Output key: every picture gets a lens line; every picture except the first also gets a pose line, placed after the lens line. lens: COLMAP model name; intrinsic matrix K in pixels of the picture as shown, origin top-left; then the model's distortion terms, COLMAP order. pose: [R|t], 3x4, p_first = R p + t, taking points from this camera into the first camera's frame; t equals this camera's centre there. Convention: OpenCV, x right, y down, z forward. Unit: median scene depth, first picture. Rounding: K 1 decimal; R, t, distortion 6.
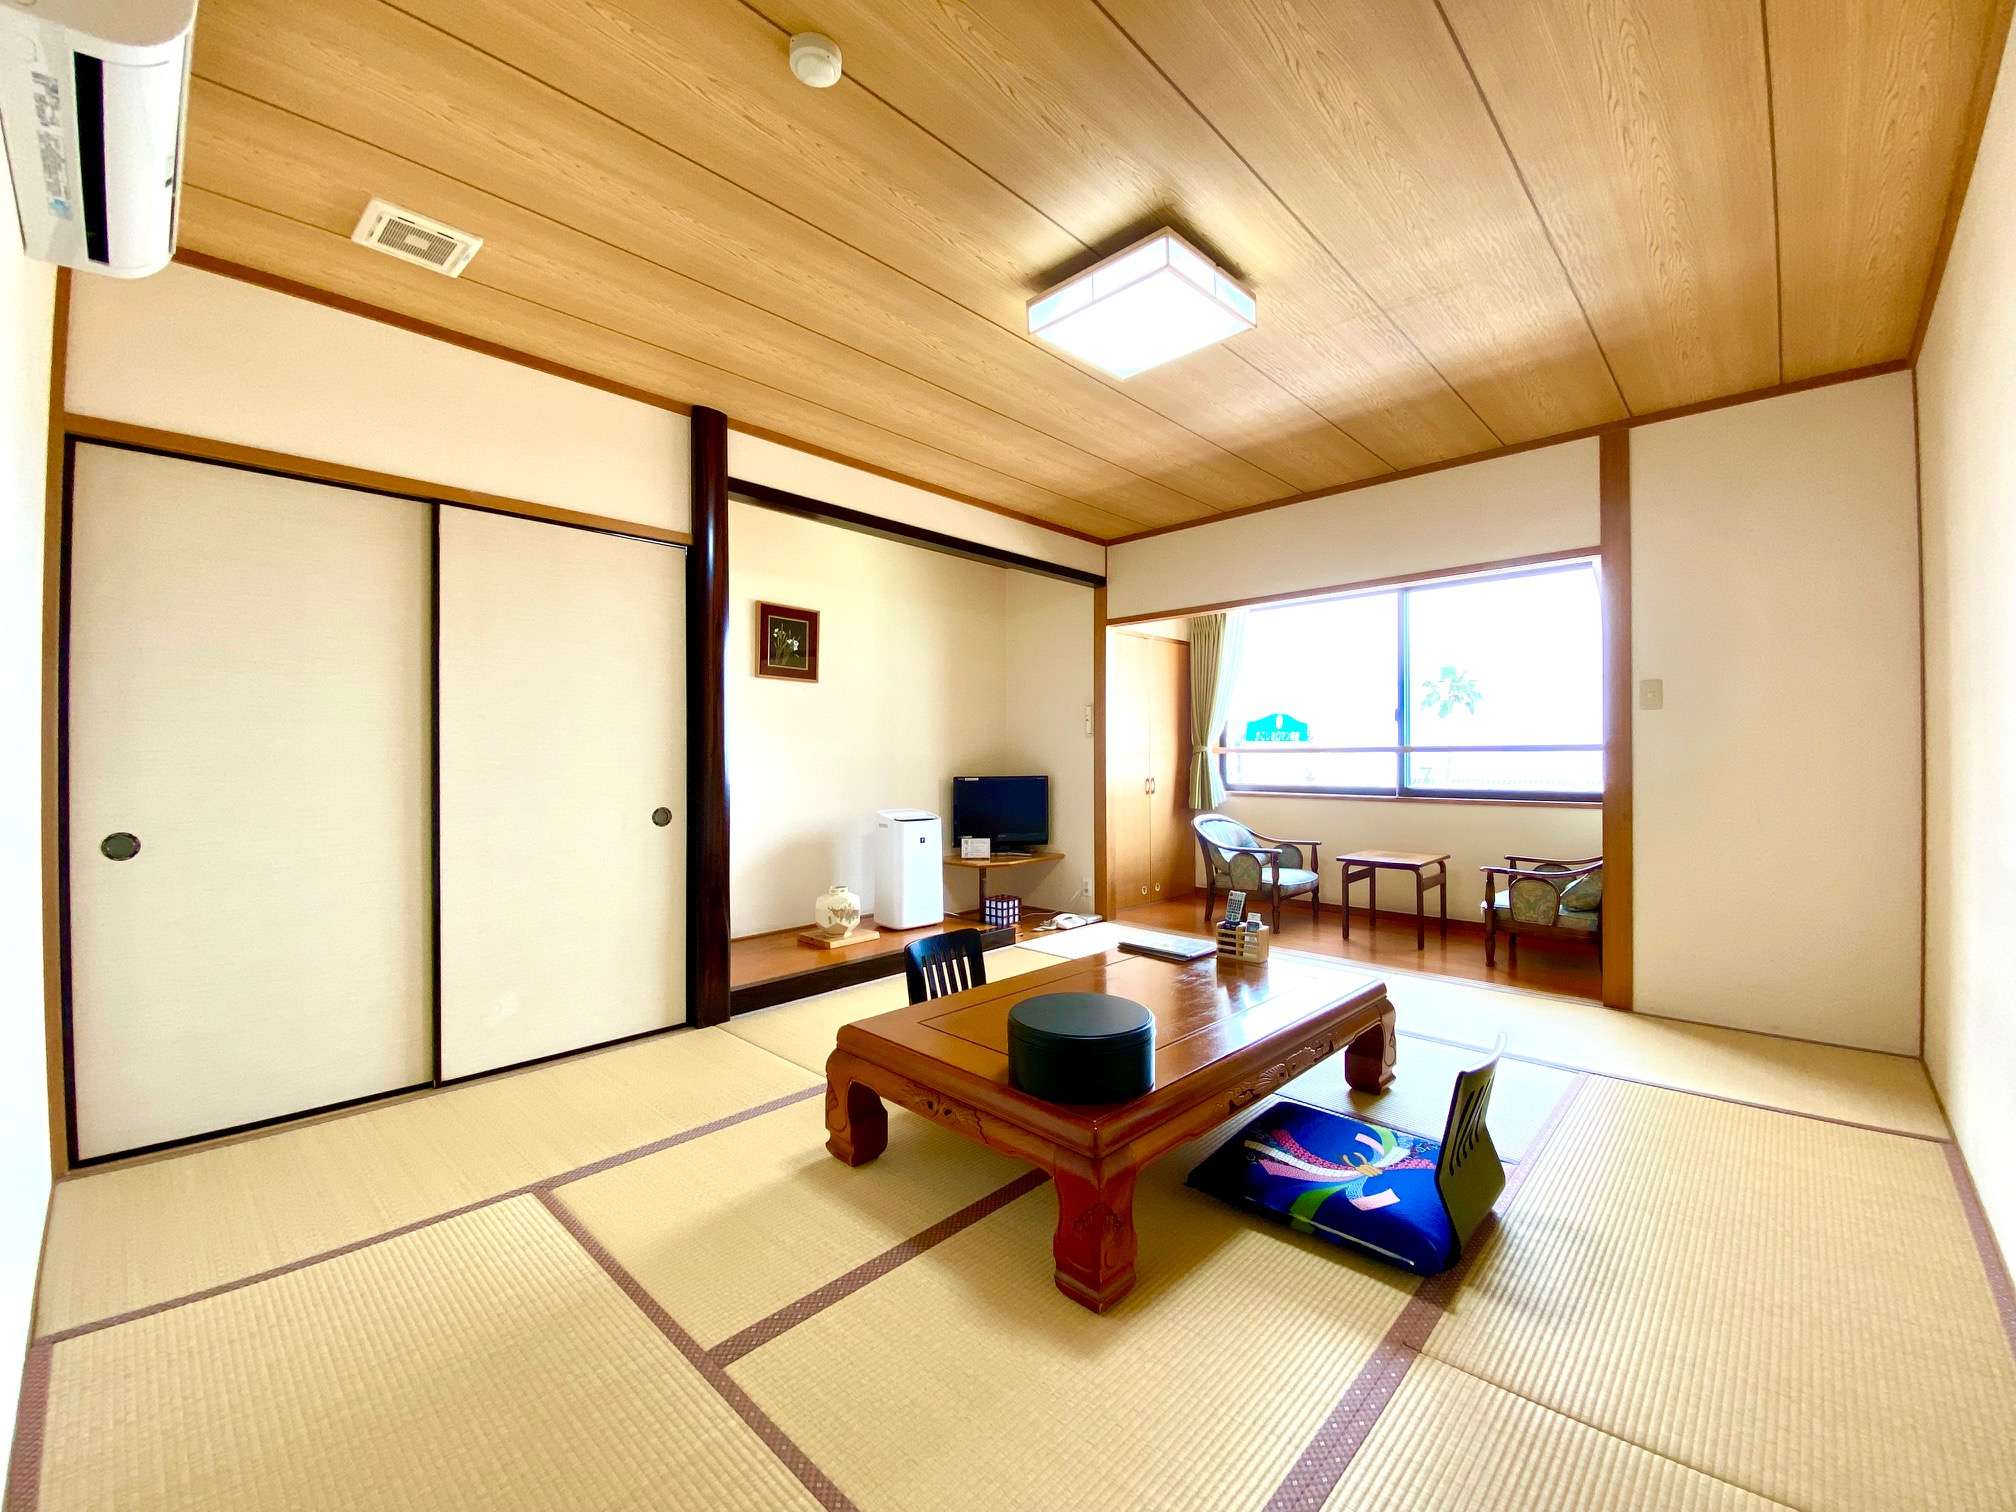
lens RADIAL K [[839.3, 0, 1000.7], [0, 839.3, 753.0], [0, 0, 1]] dist [-0.015814, -0.003527]
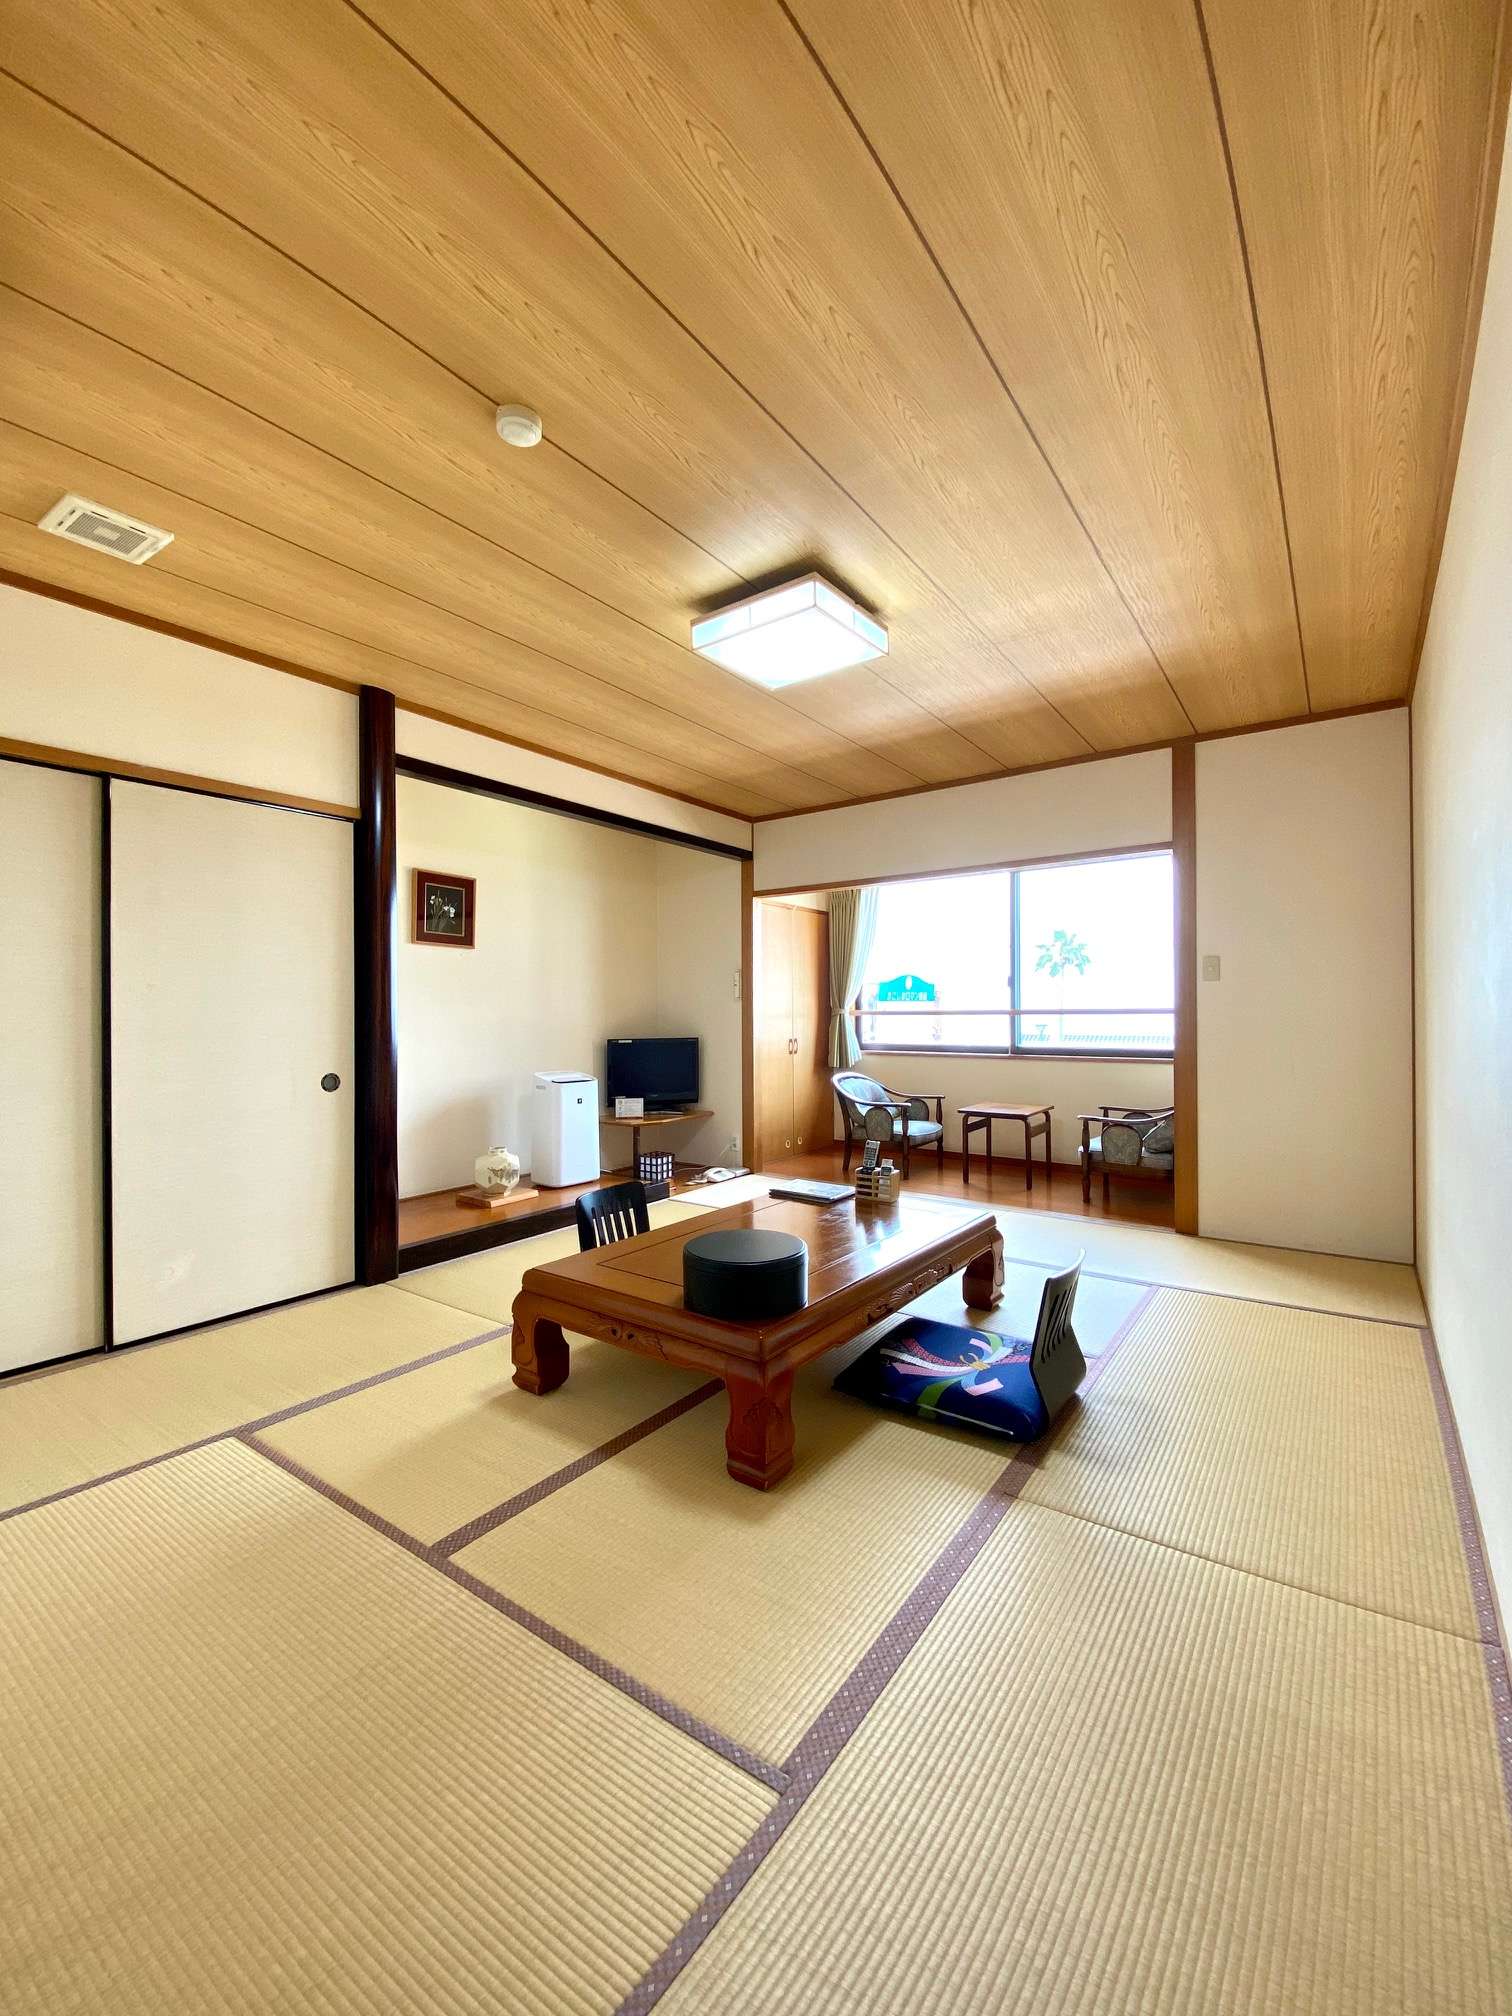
lens RADIAL K [[839.3, 0, 753.7], [0, 839.3, 1011.5], [0, 0, 1]] dist [-0.015814, -0.003527]
pose [[0.990541, -0.002283, 0.137200, -0.035293], [0.002185, 0.999997, 0.000864, -0.012991], [-0.137202, -0.000556, 0.990543, -0.111729]]
